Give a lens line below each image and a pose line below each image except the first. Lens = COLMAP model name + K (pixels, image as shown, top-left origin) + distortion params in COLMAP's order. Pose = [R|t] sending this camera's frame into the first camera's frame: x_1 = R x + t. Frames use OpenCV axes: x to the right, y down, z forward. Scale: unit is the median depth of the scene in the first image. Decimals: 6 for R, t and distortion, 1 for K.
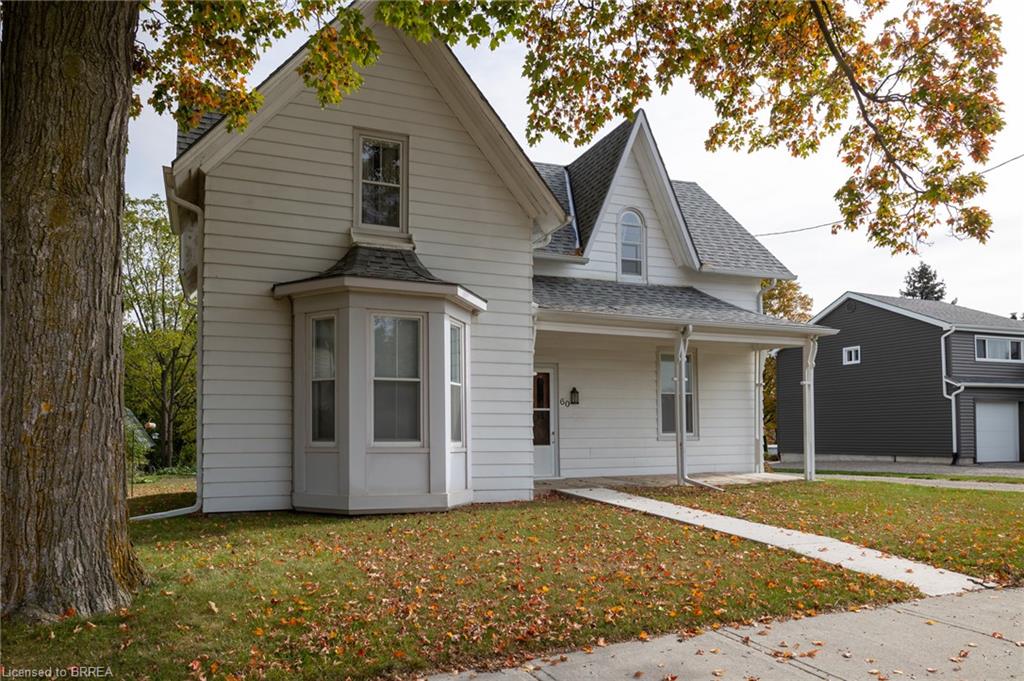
lens RADIAL K [[699.1, 0, 480.4], [0, 699.1, 397.5], [0, 0, 1]] dist [-0.003245, 0.012394]
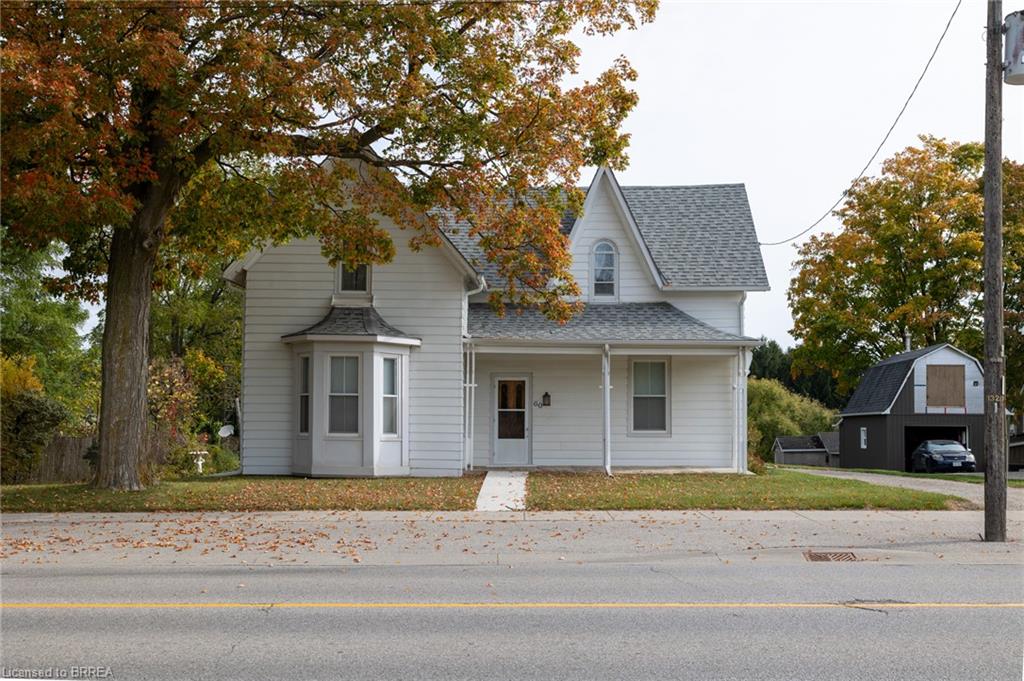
lens RADIAL K [[1105.9, 0, 513.4], [0, 1105.9, 343.7], [0, 0, 1]] dist [0.015291, 0.000000]
pose [[0.920103, -0.017143, -0.391301, 1.141888], [0.008636, 0.999687, -0.023490, -0.073593], [0.391581, 0.018234, 0.919963, -1.098469]]
